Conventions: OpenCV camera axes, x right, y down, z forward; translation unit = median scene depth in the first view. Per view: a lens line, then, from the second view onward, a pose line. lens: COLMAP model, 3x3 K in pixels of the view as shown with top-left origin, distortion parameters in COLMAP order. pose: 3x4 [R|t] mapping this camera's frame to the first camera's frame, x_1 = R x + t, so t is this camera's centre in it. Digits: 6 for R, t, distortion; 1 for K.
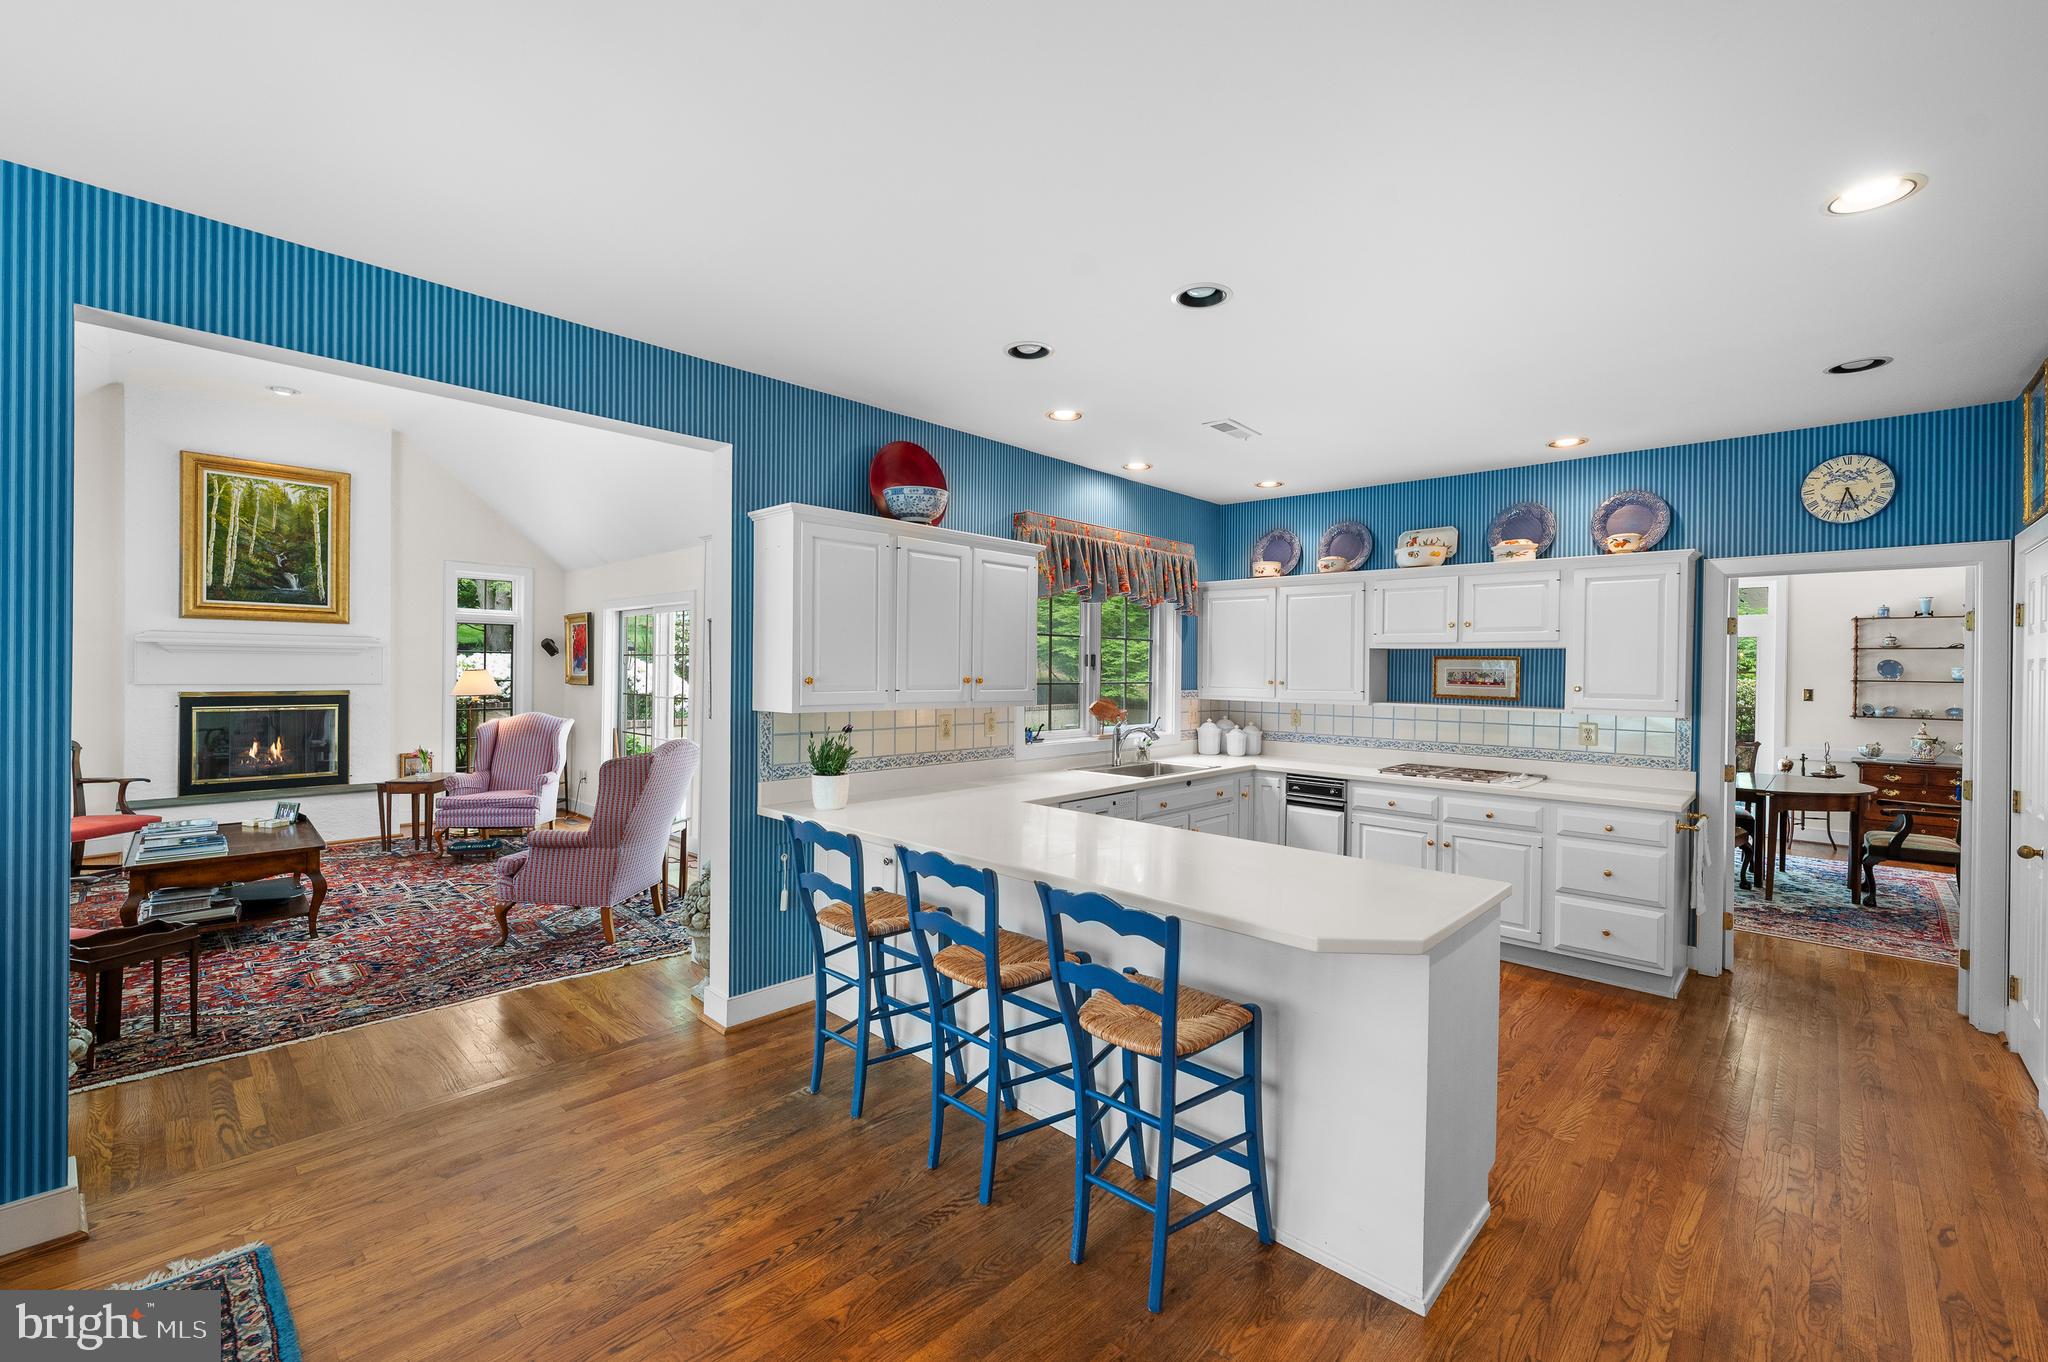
lens RADIAL K [[844.9, 0, 1015.3], [0, 844.9, 672.3], [0, 0, 1]] dist [0.000435, 0.001071]
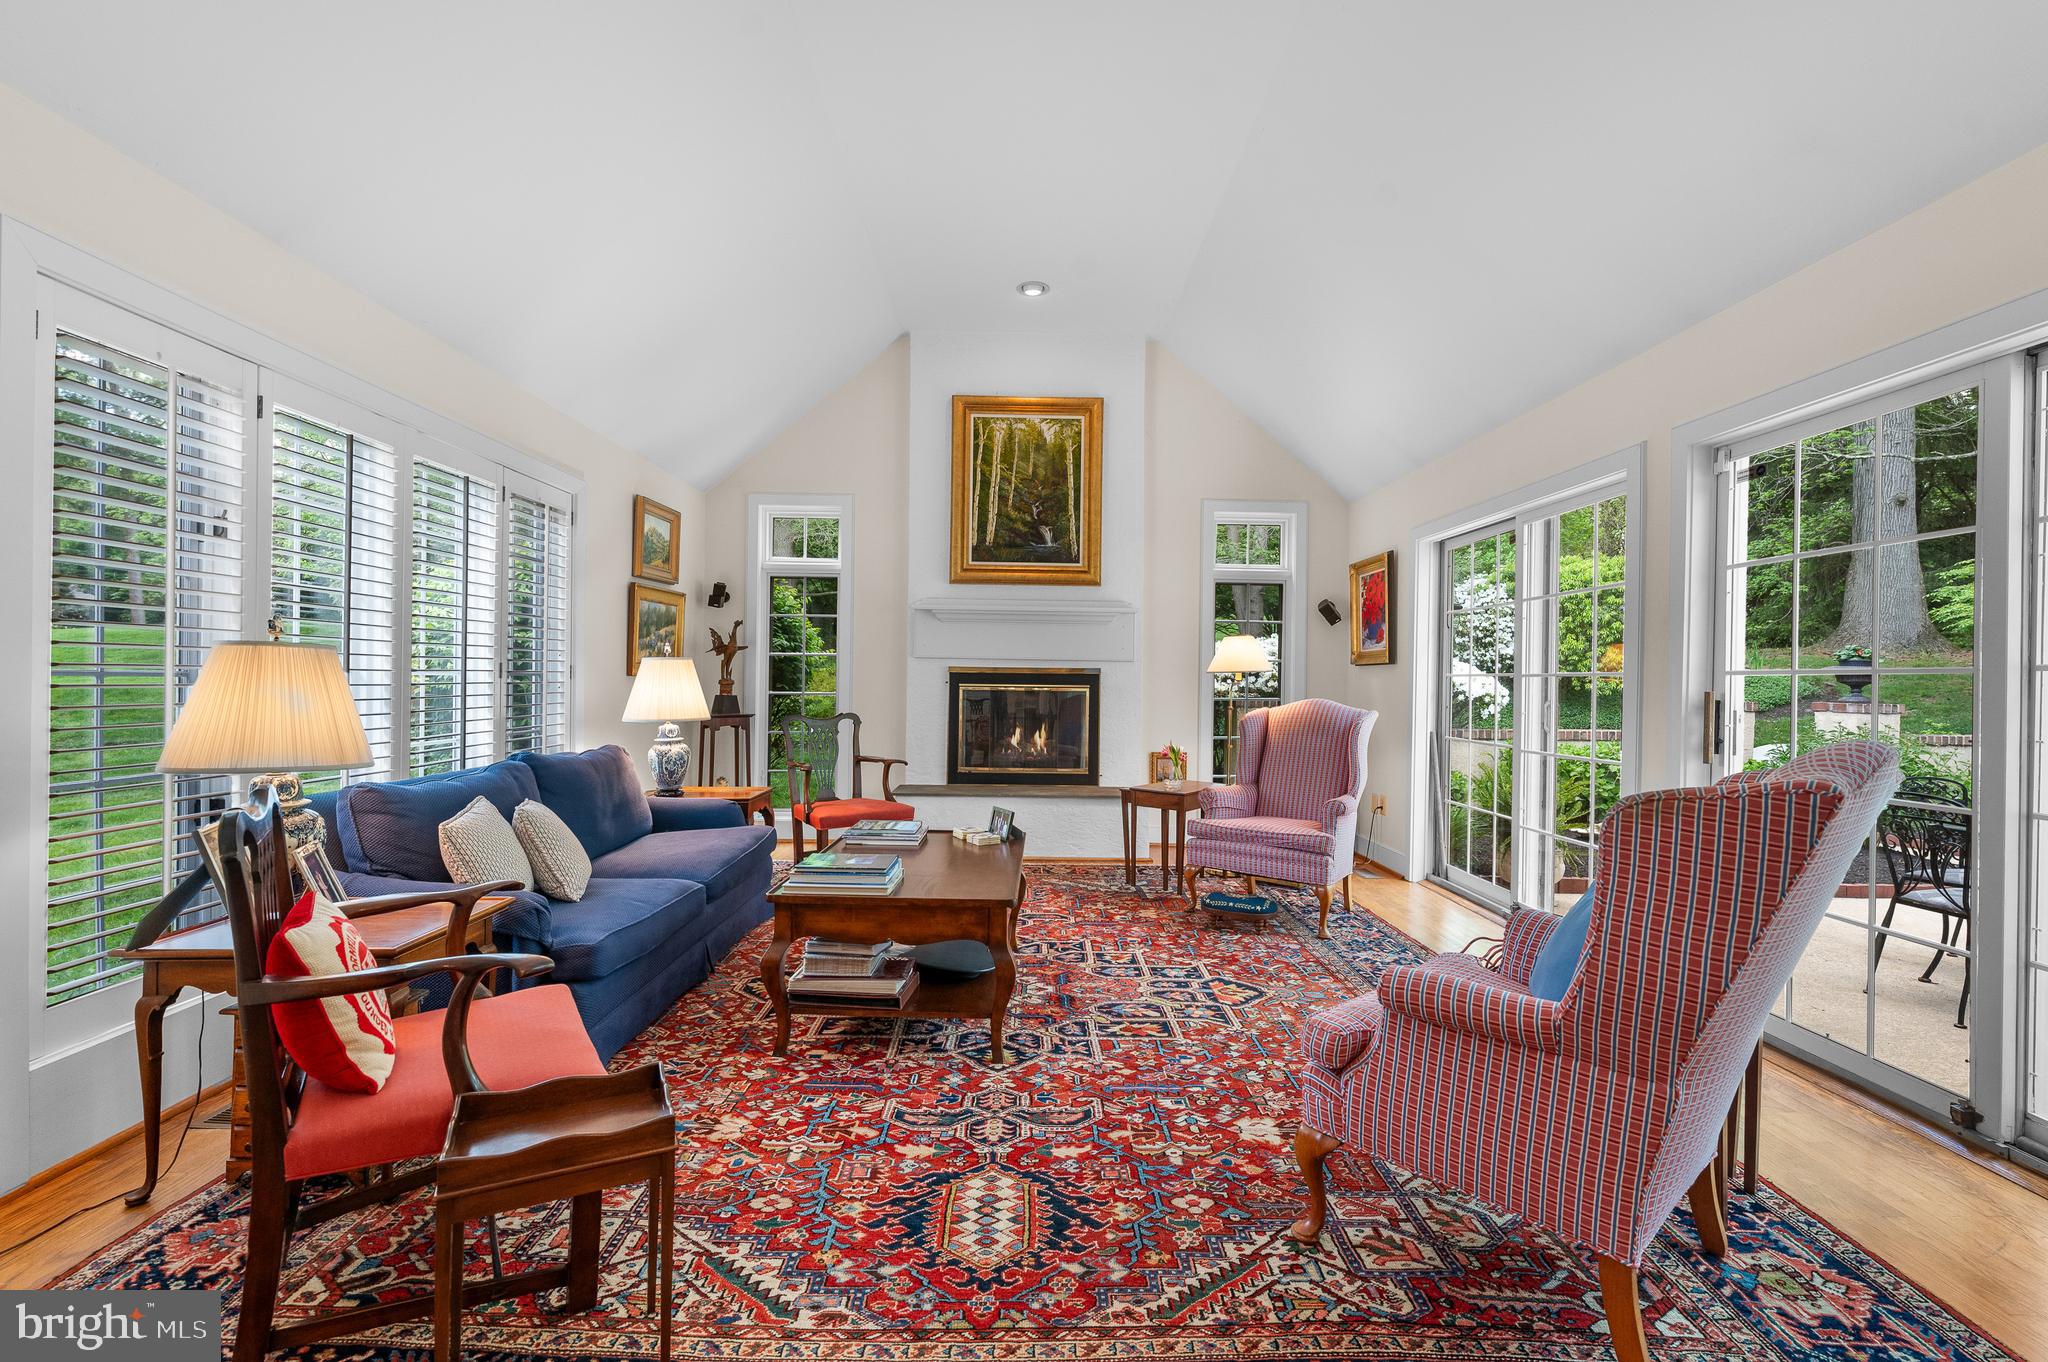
lens RADIAL K [[887.4, 0, 1020.3], [0, 887.4, 681.9], [0, 0, 1]] dist [-0.002628, -0.000160]
pose [[0.698246, 0.002011, -0.715855, -0.257279], [-0.008501, 0.999949, -0.005483, 0.042173], [0.715808, 0.009914, 0.698227, 0.386474]]
